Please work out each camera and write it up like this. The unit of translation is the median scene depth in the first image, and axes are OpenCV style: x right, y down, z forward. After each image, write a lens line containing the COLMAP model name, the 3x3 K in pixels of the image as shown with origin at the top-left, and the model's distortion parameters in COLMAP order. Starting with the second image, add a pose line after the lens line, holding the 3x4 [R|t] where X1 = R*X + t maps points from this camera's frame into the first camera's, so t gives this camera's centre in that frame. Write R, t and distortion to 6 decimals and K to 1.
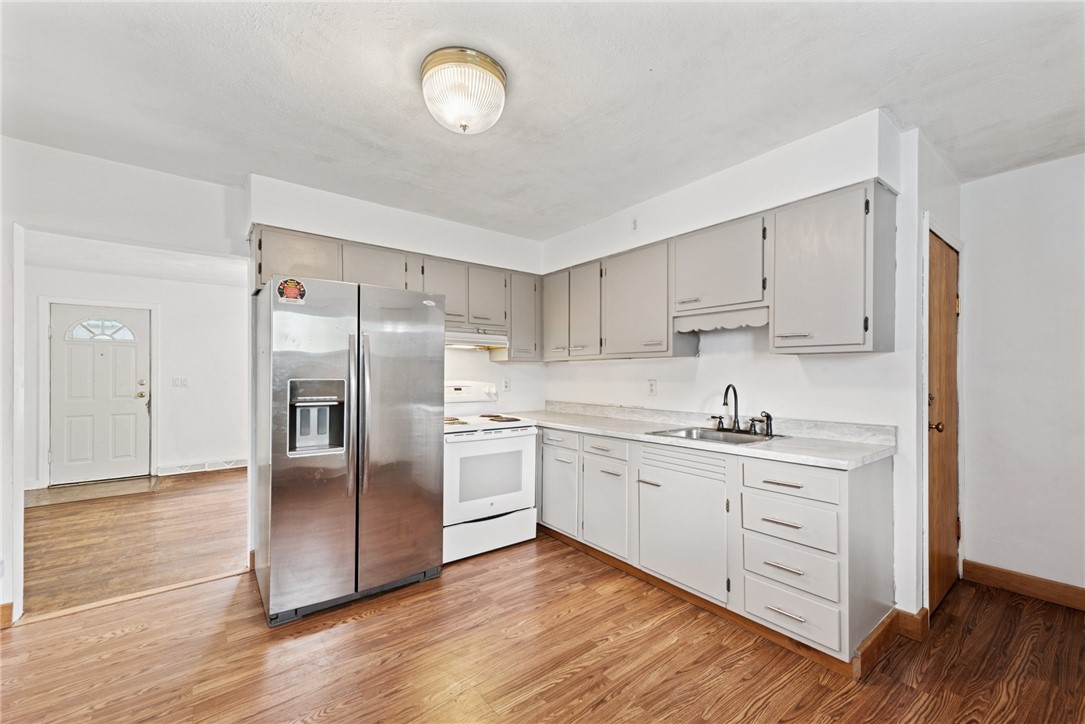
lens RADIAL K [[441.0, 0, 541.9], [0, 441.0, 369.4], [0, 0, 1]] dist [0.017074, -0.002245]
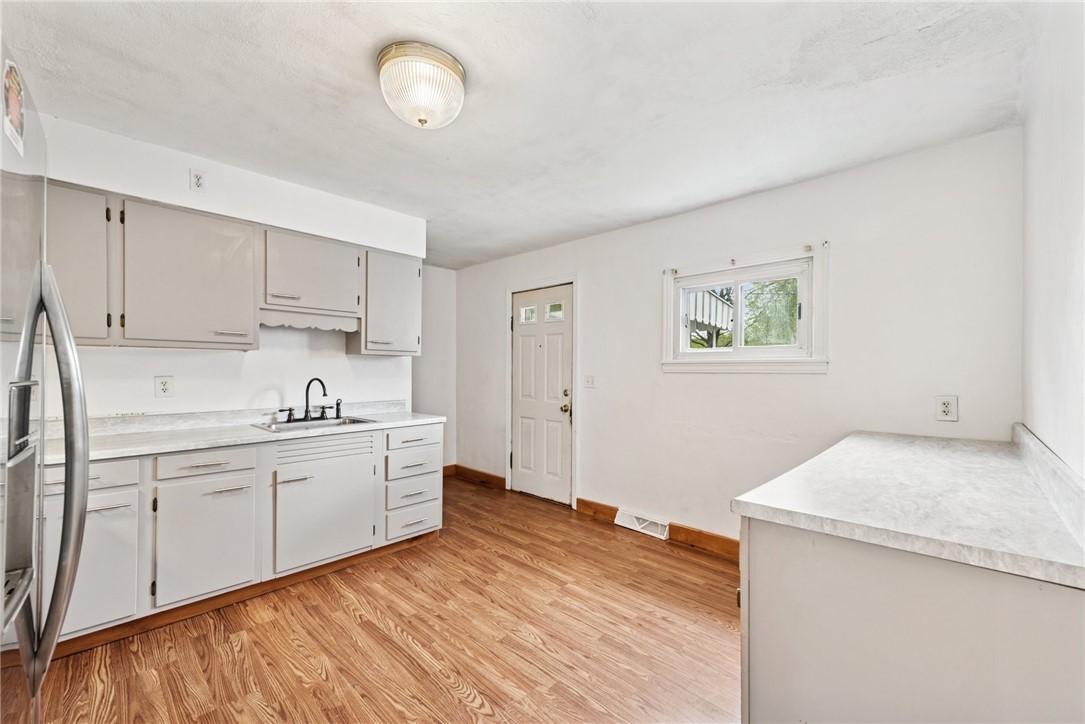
lens RADIAL K [[441.0, 0, 553.5], [0, 441.0, 372.7], [0, 0, 1]] dist [0.017074, -0.002245]
pose [[-0.155827, -0.007775, 0.987754, -0.807618], [-0.013123, 0.999897, 0.005800, 0.004970], [-0.987697, -0.012059, -0.155913, 0.581390]]
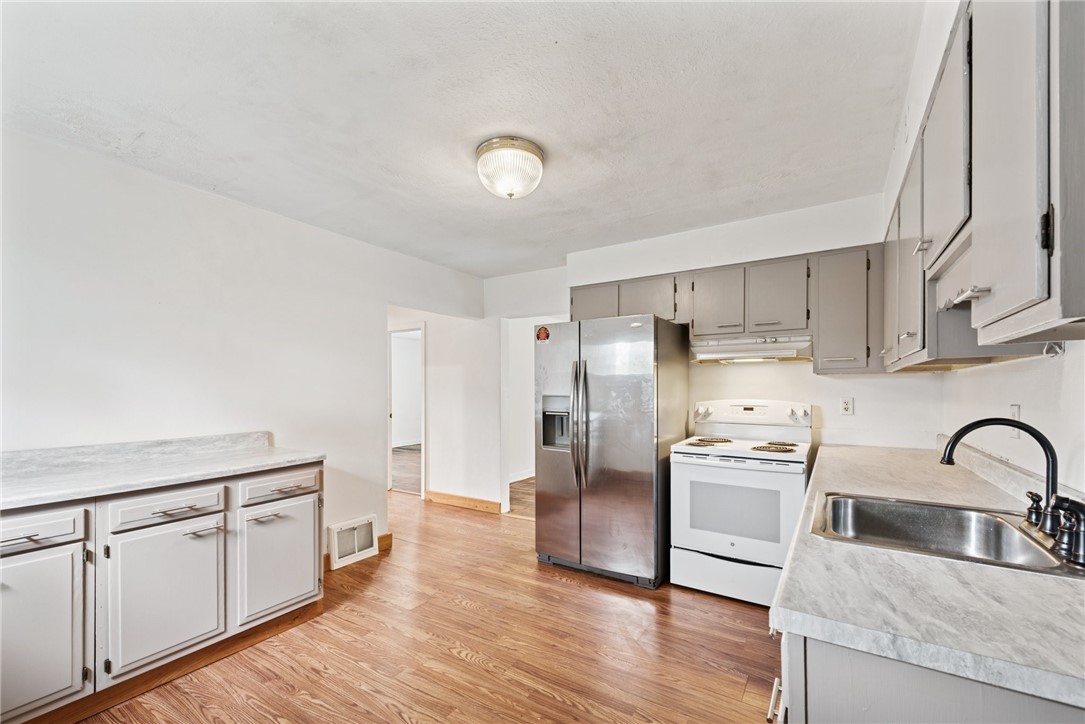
lens RADIAL K [[441.0, 0, 547.0], [0, 441.0, 386.8], [0, 0, 1]] dist [0.017074, -0.002245]
pose [[0.342256, -0.008681, -0.939566, 0.694350], [0.012479, 0.999911, -0.004692, -0.000091], [0.939524, -0.010119, 0.342334, 0.451490]]
